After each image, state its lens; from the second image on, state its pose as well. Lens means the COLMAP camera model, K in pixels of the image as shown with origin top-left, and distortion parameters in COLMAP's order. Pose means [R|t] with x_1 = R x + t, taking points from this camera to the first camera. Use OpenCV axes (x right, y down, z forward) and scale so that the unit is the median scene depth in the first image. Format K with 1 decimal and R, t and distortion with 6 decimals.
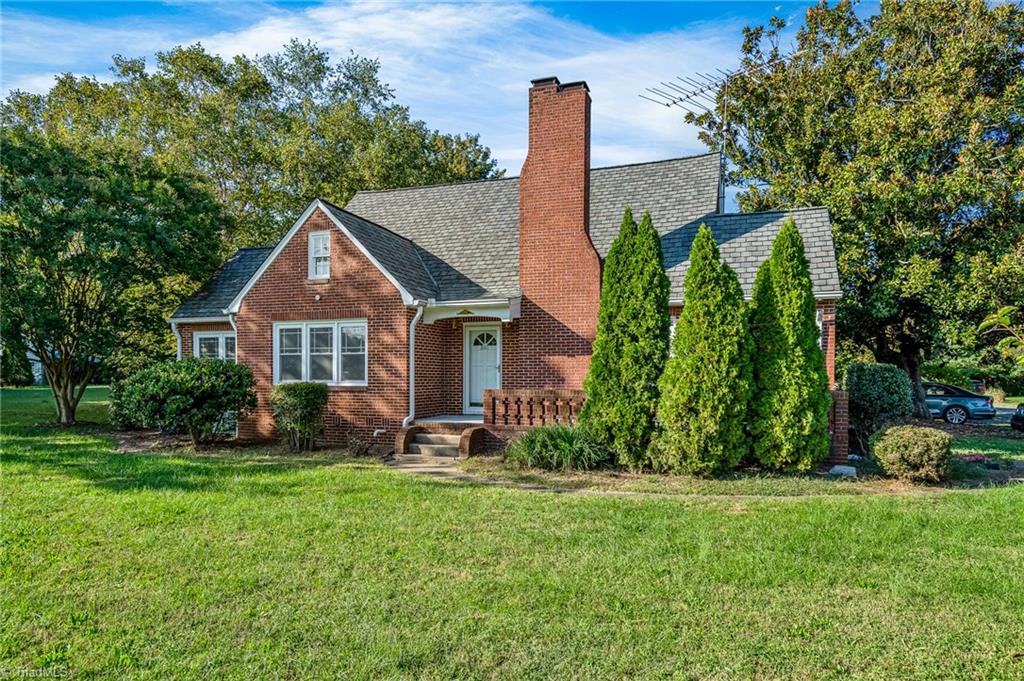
lens RADIAL K [[623.7, 0, 512.1], [0, 623.7, 348.3], [0, 0, 1]] dist [-0.002690, 0.000825]
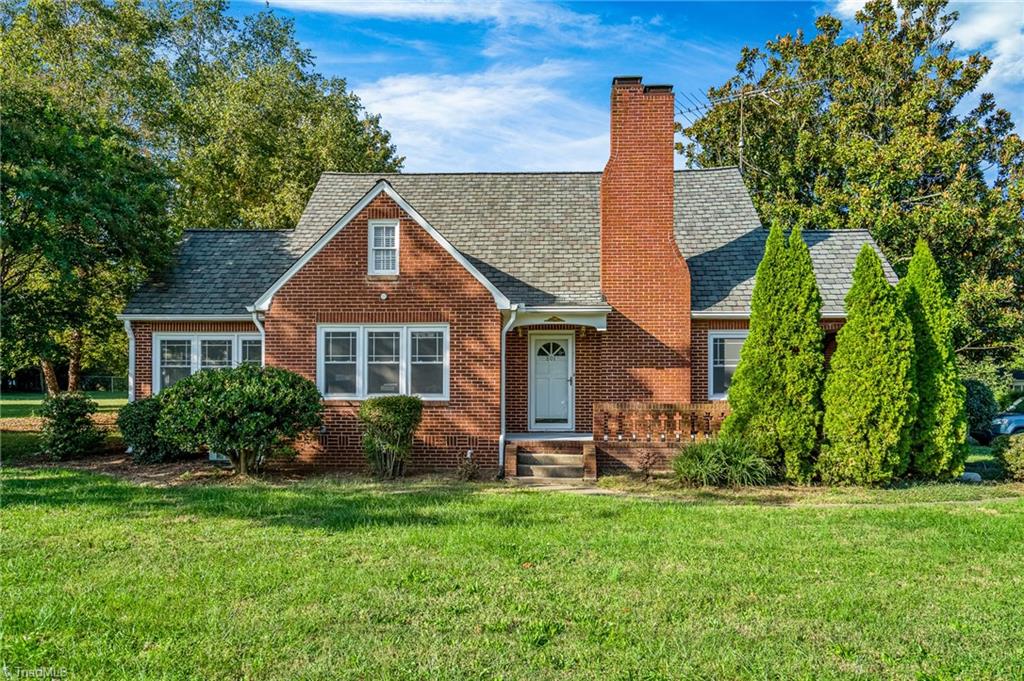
lens RADIAL K [[696.5, 0, 511.0], [0, 696.5, 340.0], [0, 0, 1]] dist [-0.000319, -0.004809]
pose [[0.959227, 0.021795, 0.281794, -0.429220], [-0.013625, 0.999429, -0.030922, 0.005201], [-0.282307, 0.025822, 0.958977, 0.041872]]
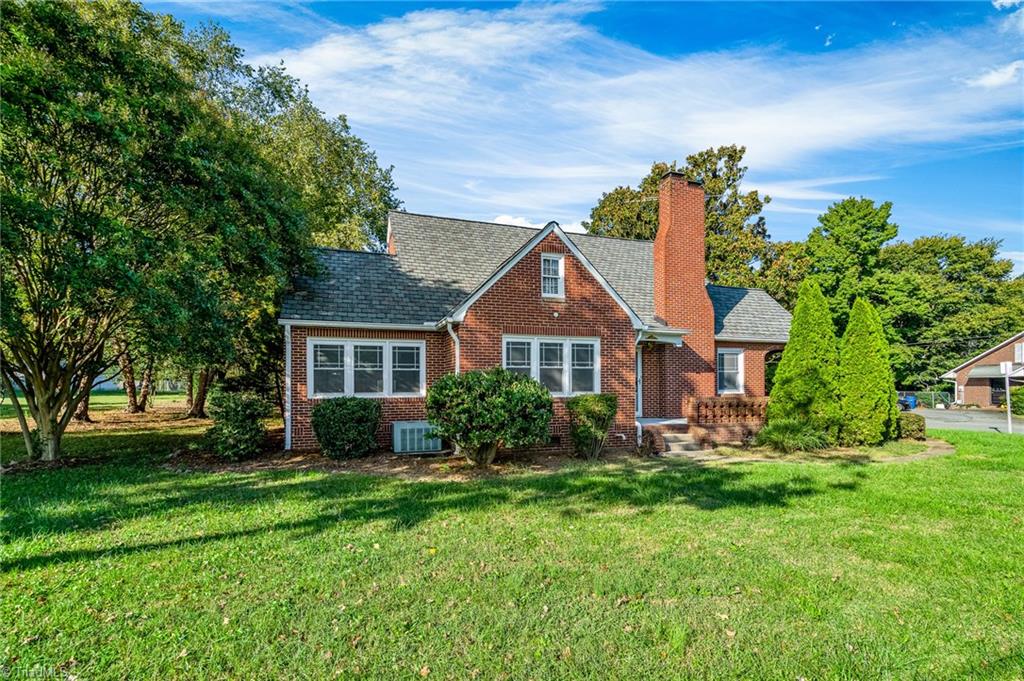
lens RADIAL K [[468.3, 0, 514.9], [0, 468.3, 354.3], [0, 0, 1]] dist [-0.000667, -0.000710]
pose [[0.788118, 0.039913, 0.614228, -0.896583], [-0.021927, 0.999083, -0.036787, 0.018742], [-0.615133, 0.015524, 0.788270, 0.425788]]
